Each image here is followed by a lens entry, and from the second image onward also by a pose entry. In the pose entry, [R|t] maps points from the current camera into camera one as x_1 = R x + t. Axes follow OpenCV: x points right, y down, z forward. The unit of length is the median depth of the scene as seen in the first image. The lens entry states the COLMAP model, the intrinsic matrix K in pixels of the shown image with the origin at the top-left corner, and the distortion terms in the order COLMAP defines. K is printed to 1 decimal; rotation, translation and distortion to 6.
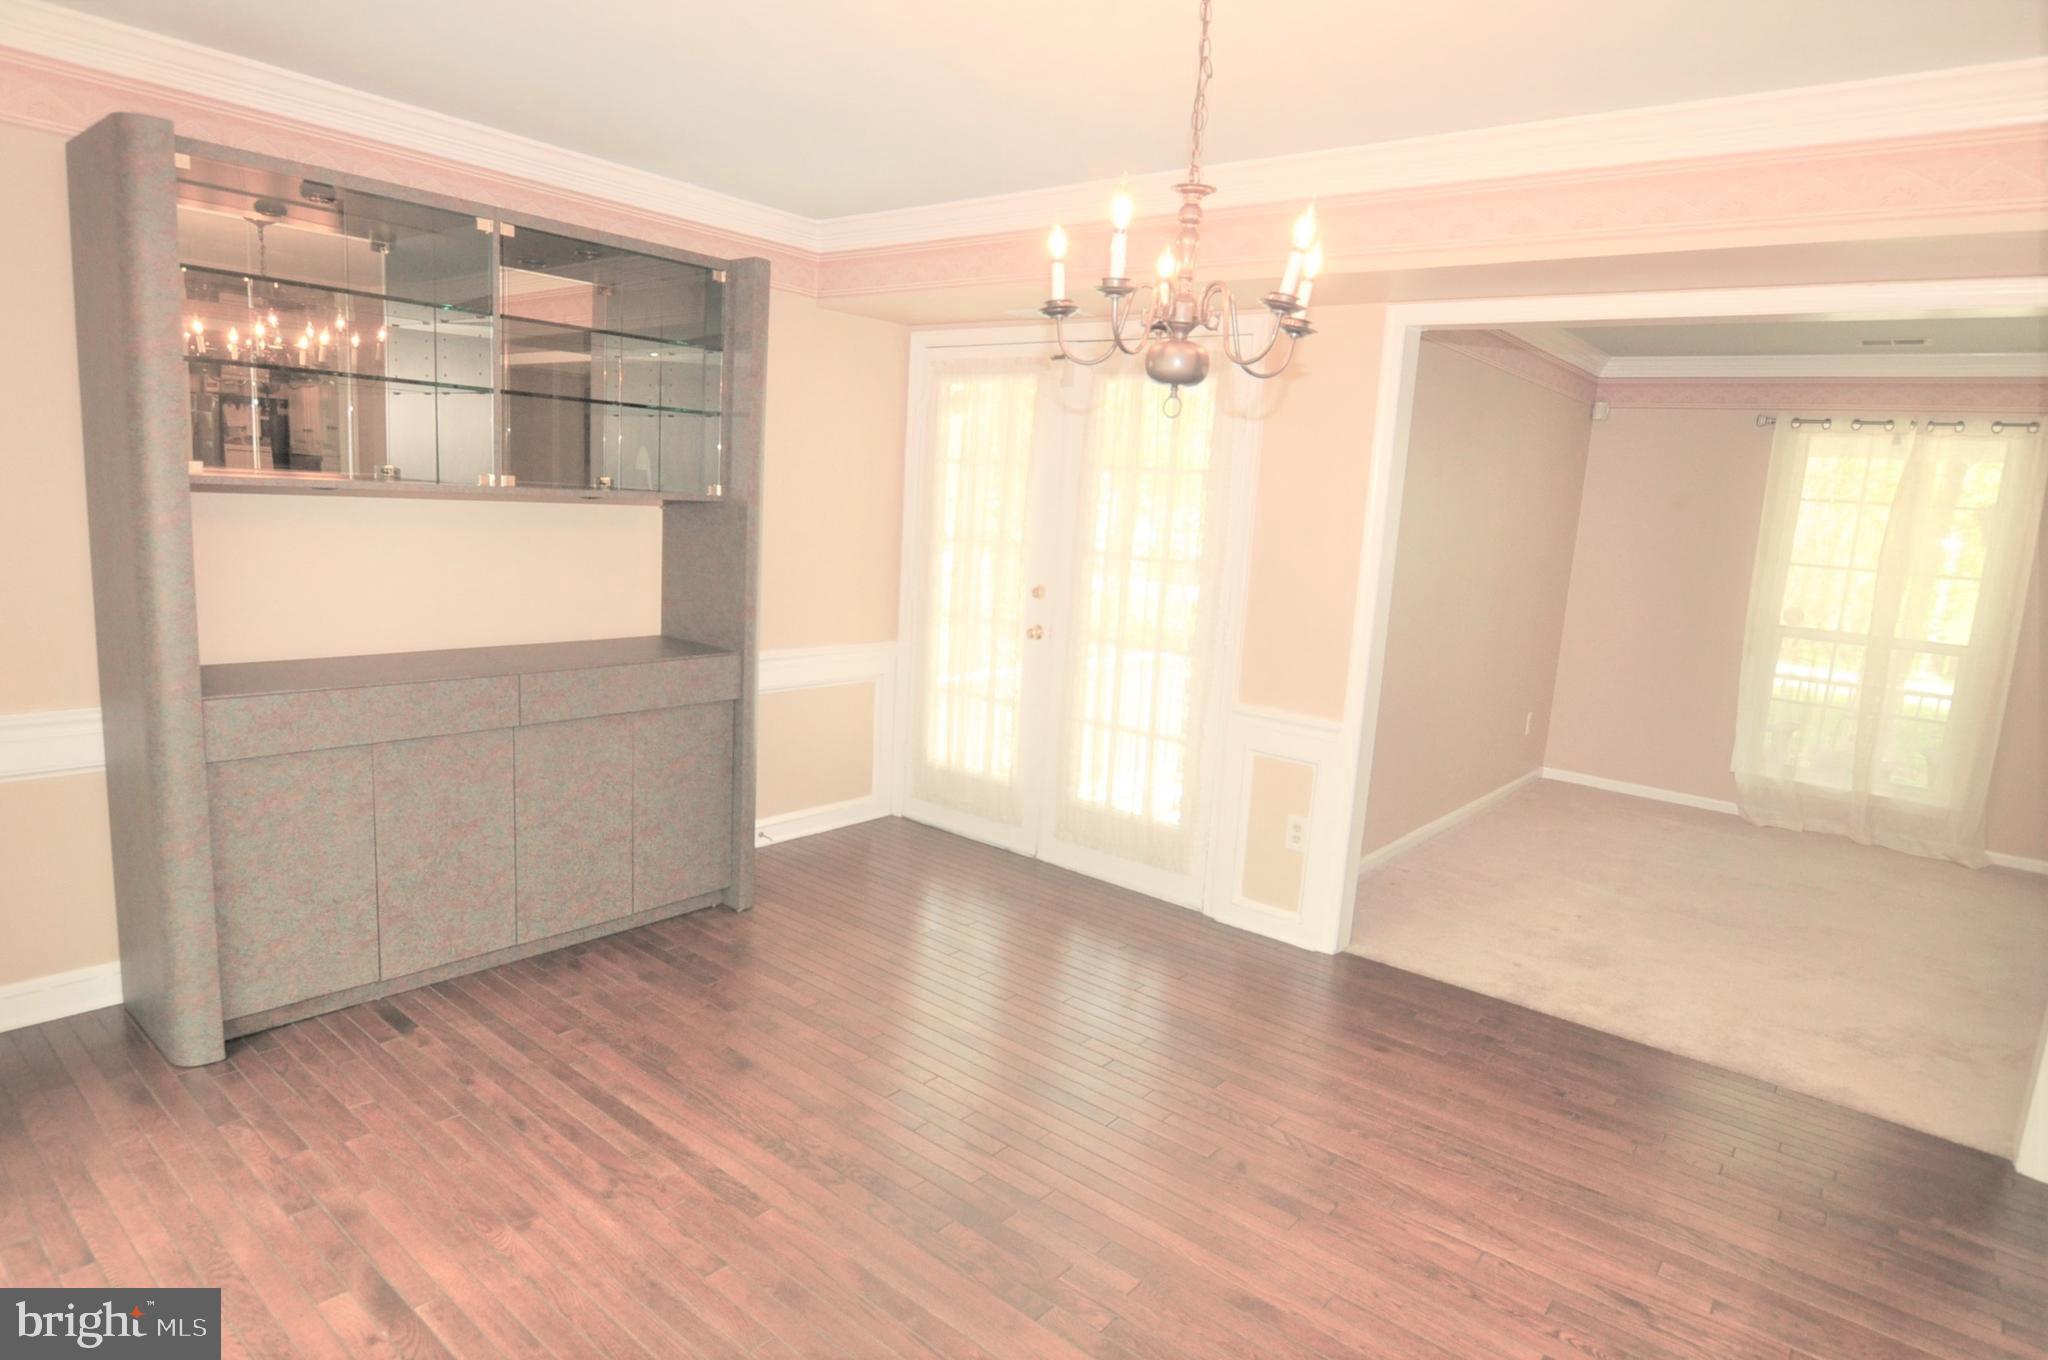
lens RADIAL K [[1104.6, 0, 1024.0], [0, 1104.6, 680.0], [0, 0, 1]] dist [-0.001005, -0.000069]
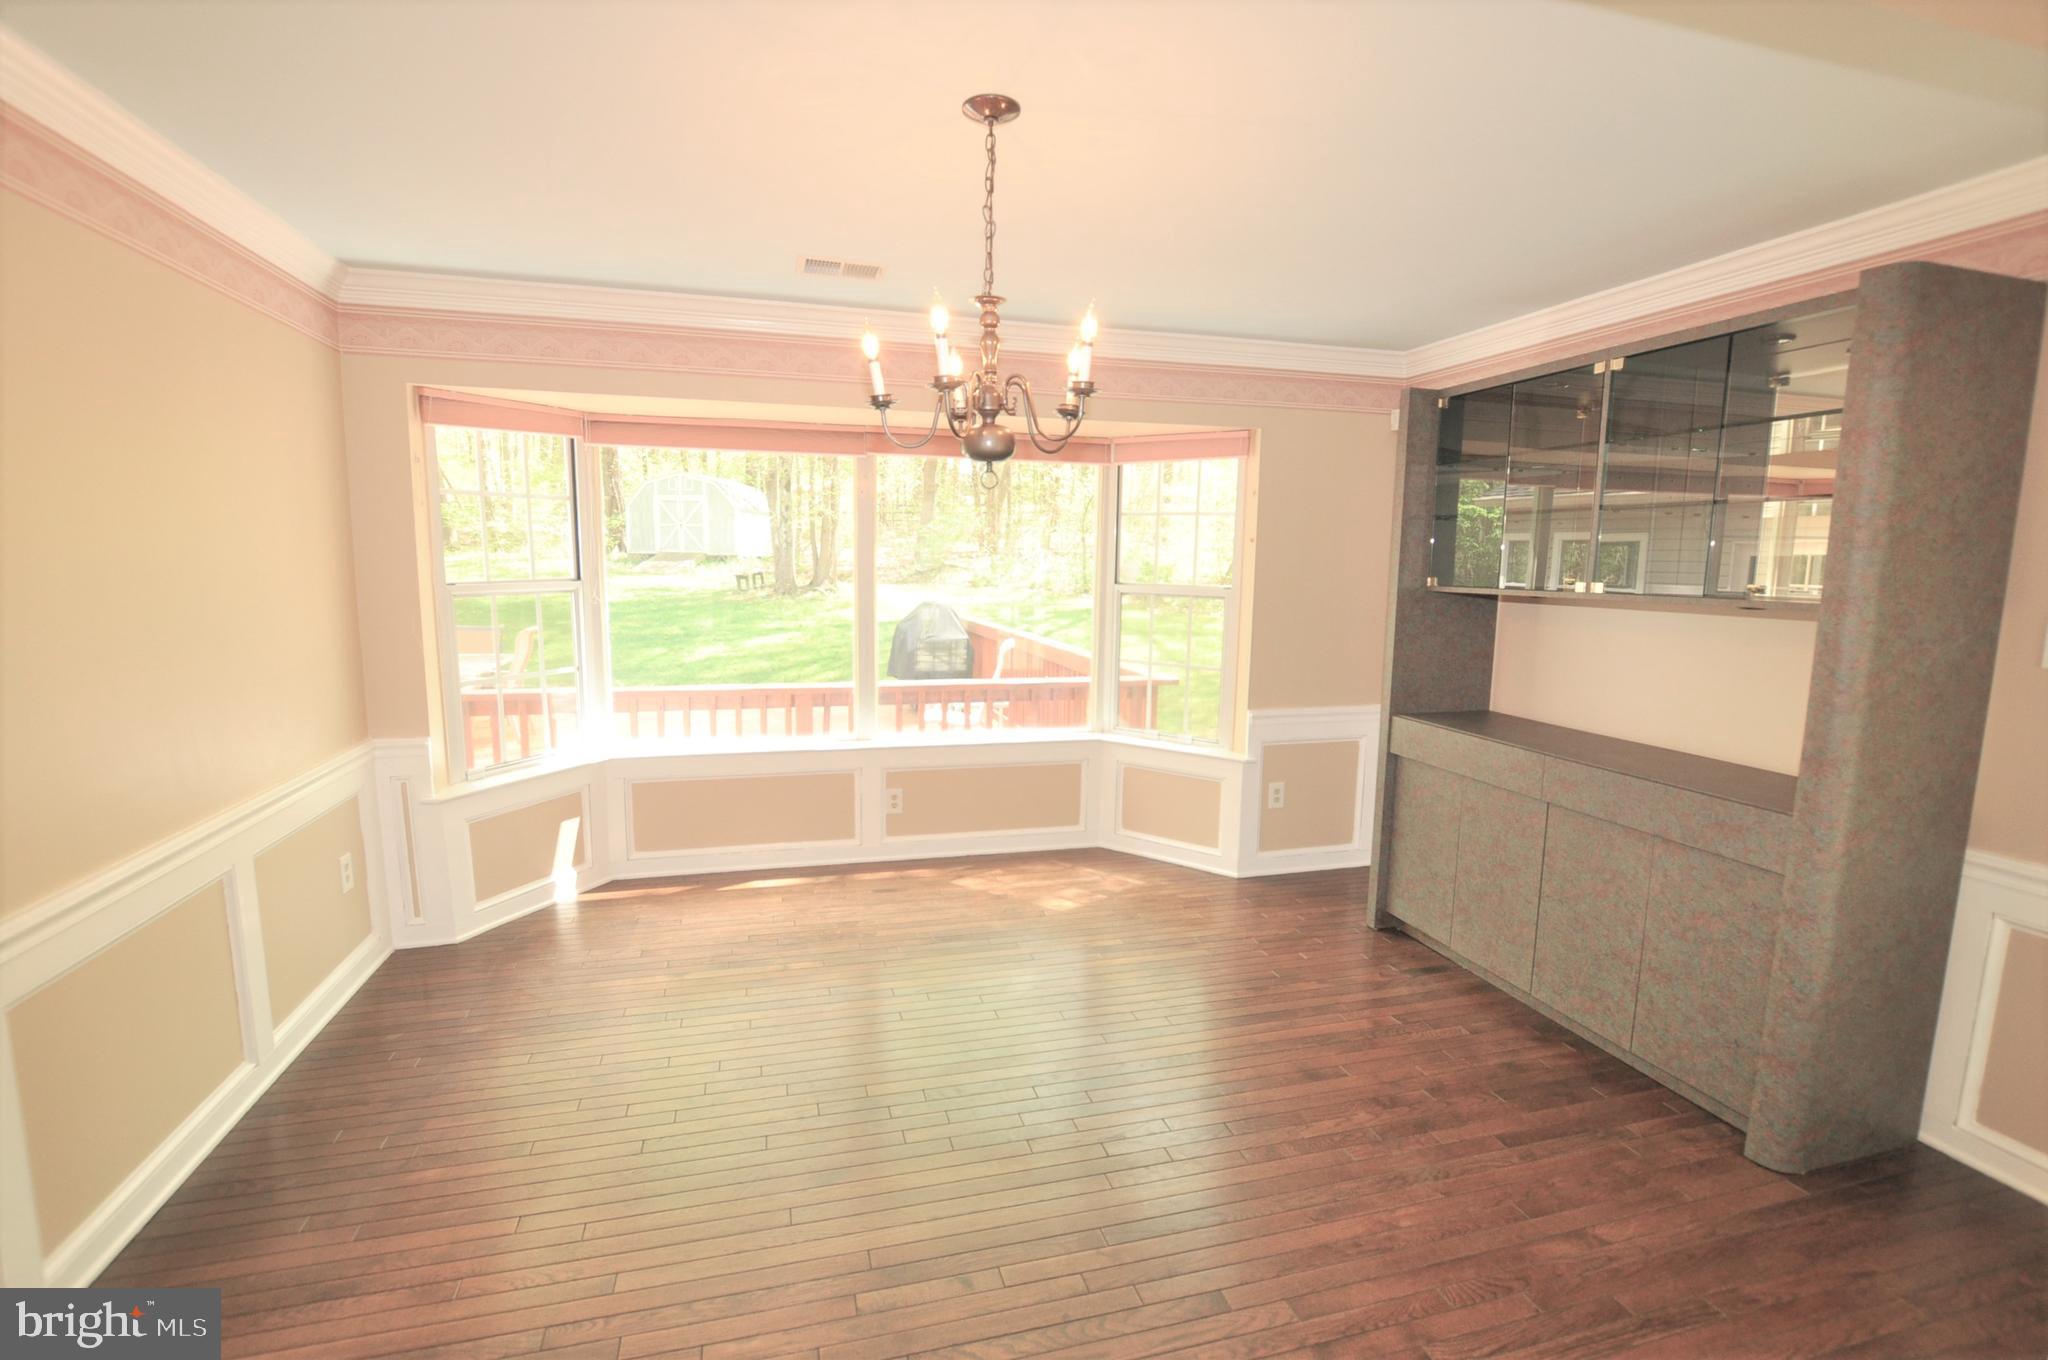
lens RADIAL K [[909.9, 0, 1024.0], [0, 909.9, 680.0], [0, 0, 1]] dist [-0.033633, 0.004360]
pose [[-0.553815, 0.038414, -0.831753, 0.643715], [-0.186241, 0.967911, 0.168709, -0.144170], [0.811544, 0.248340, -0.528889, 1.101971]]
